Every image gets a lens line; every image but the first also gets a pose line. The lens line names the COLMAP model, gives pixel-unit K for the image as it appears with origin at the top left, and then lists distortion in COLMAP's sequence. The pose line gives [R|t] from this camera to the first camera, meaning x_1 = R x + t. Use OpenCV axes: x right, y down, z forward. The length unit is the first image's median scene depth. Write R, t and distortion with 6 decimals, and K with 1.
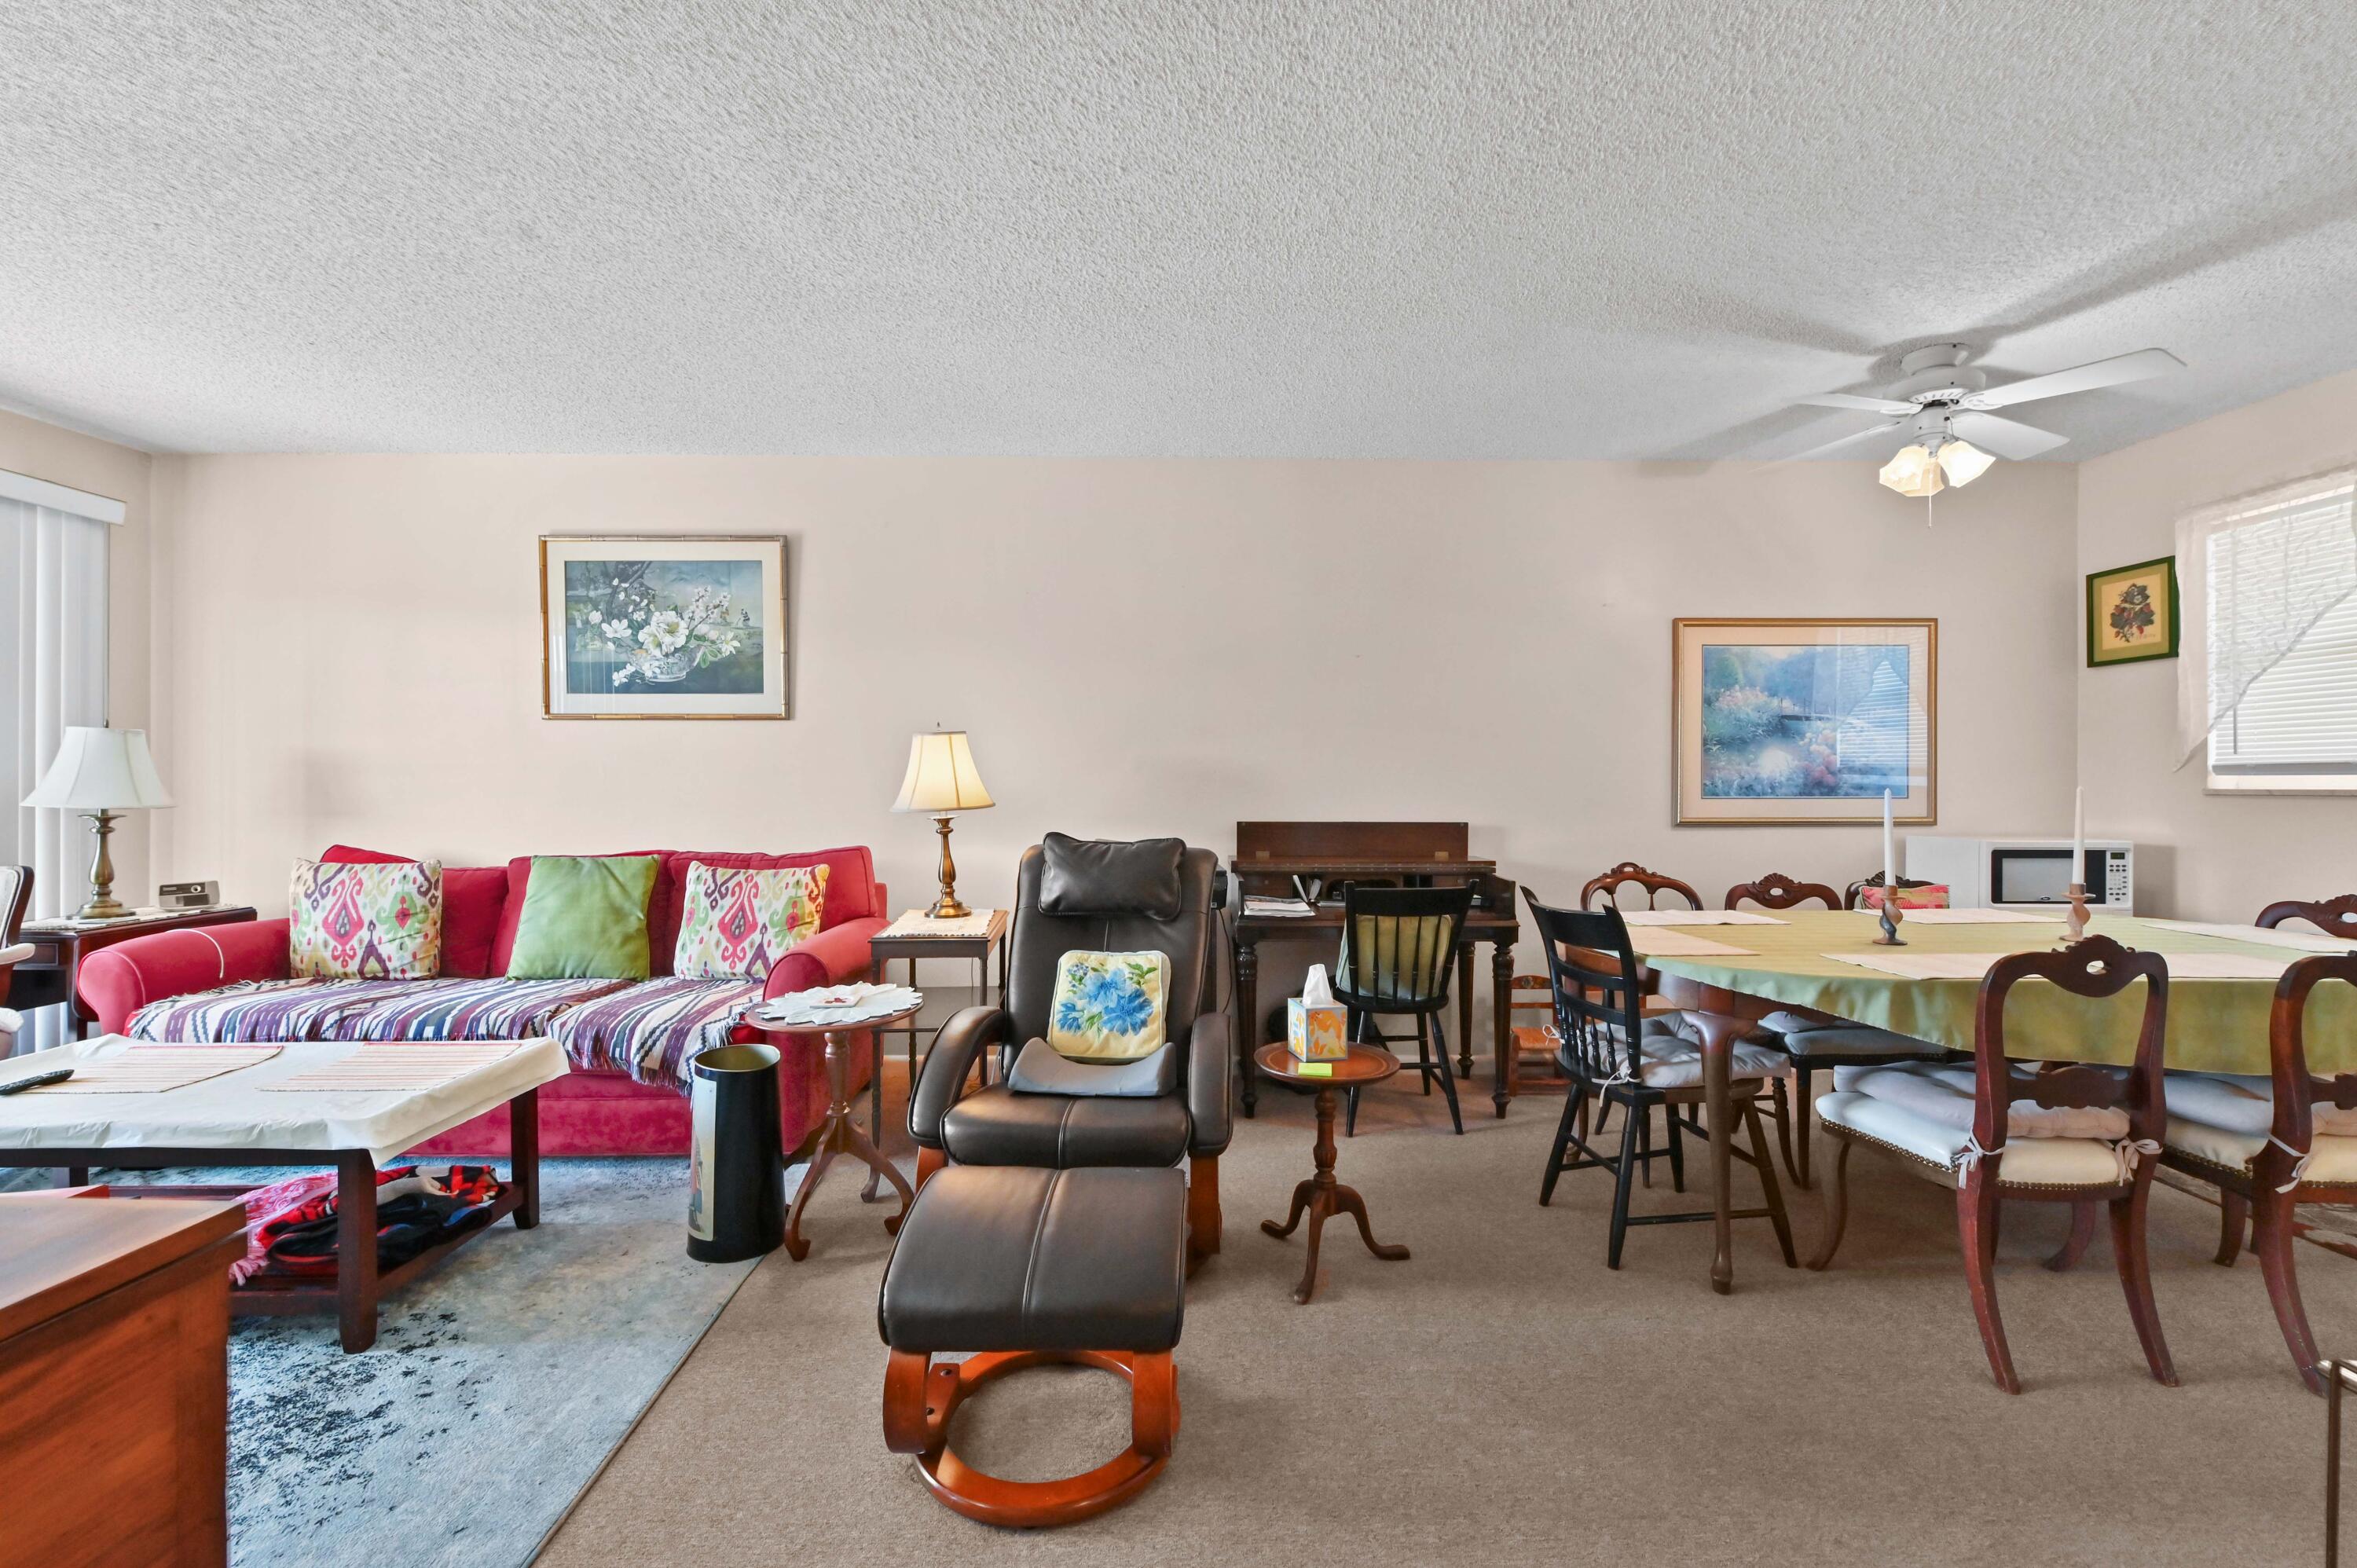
lens RADIAL K [[947.1, 0, 1182.2], [0, 947.1, 781.6], [0, 0, 1]] dist [-0.001723, 0.000086]
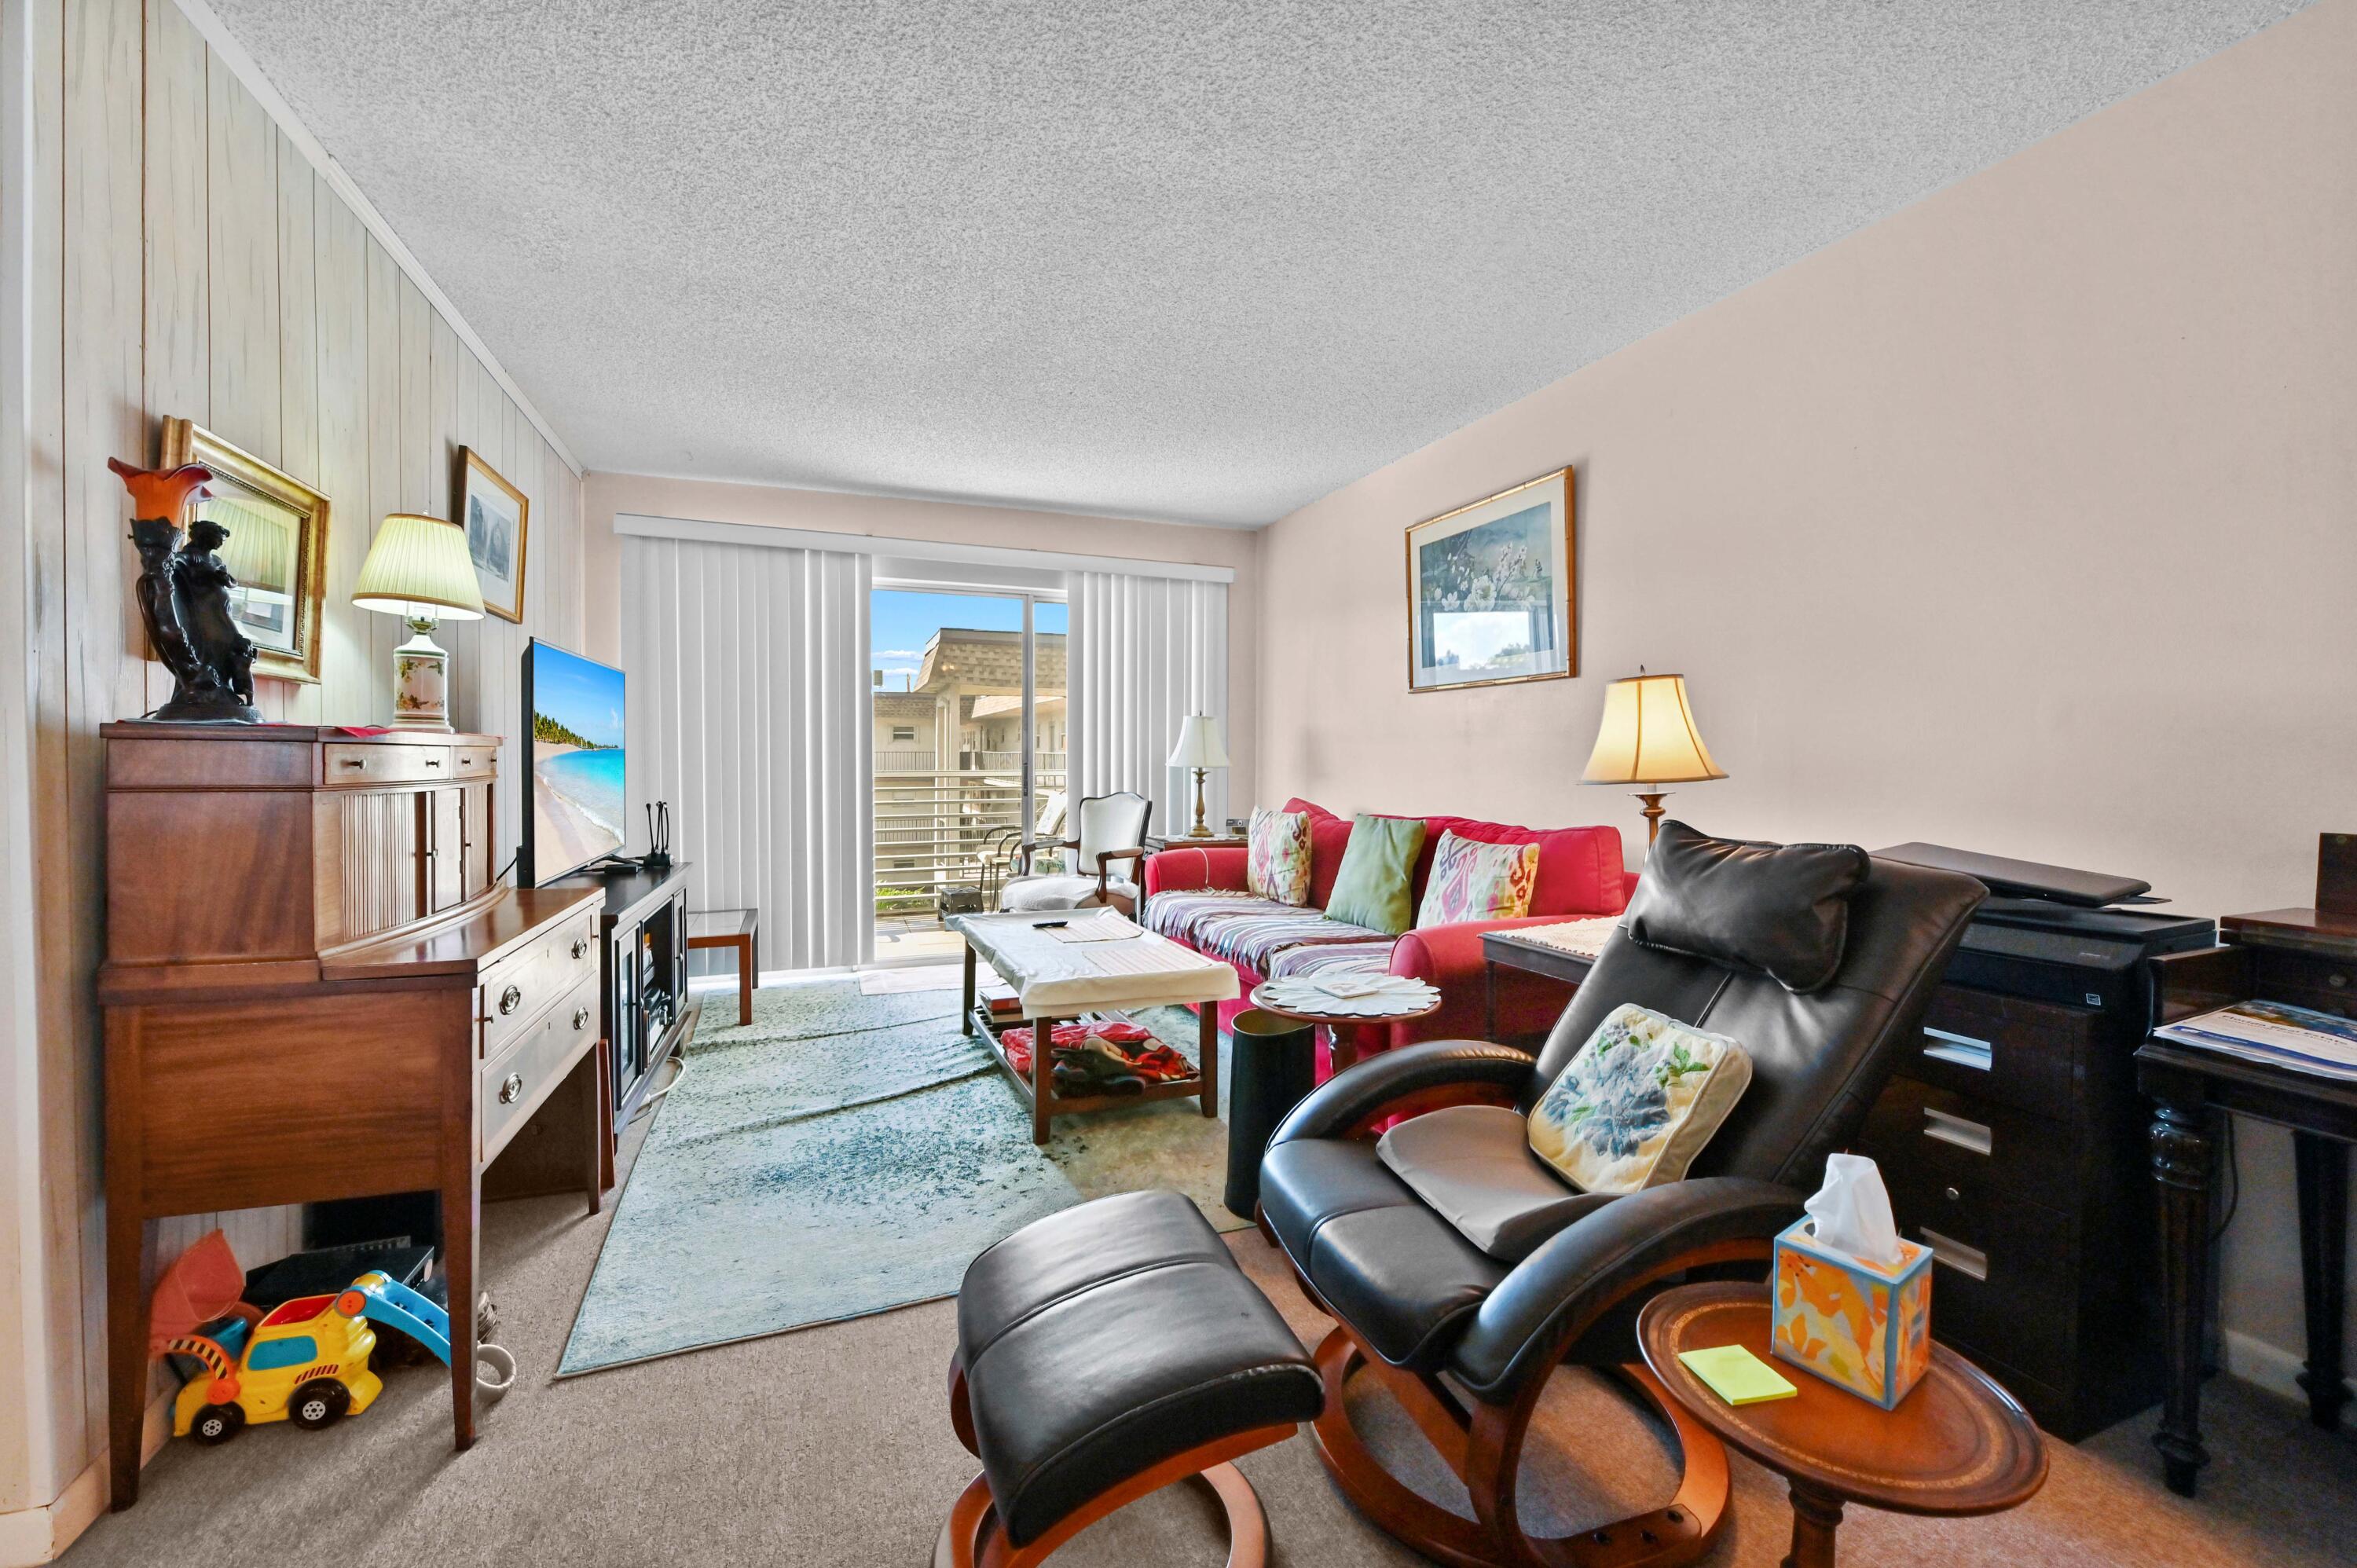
lens RADIAL K [[947.1, 0, 1184.2], [0, 947.1, 772.8], [0, 0, 1]] dist [-0.001723, 0.000086]
pose [[0.358872, 0.018187, -0.933210, 0.307977], [-0.003548, 0.999829, 0.018121, 0.009437], [0.933380, -0.003192, 0.358875, 0.402832]]
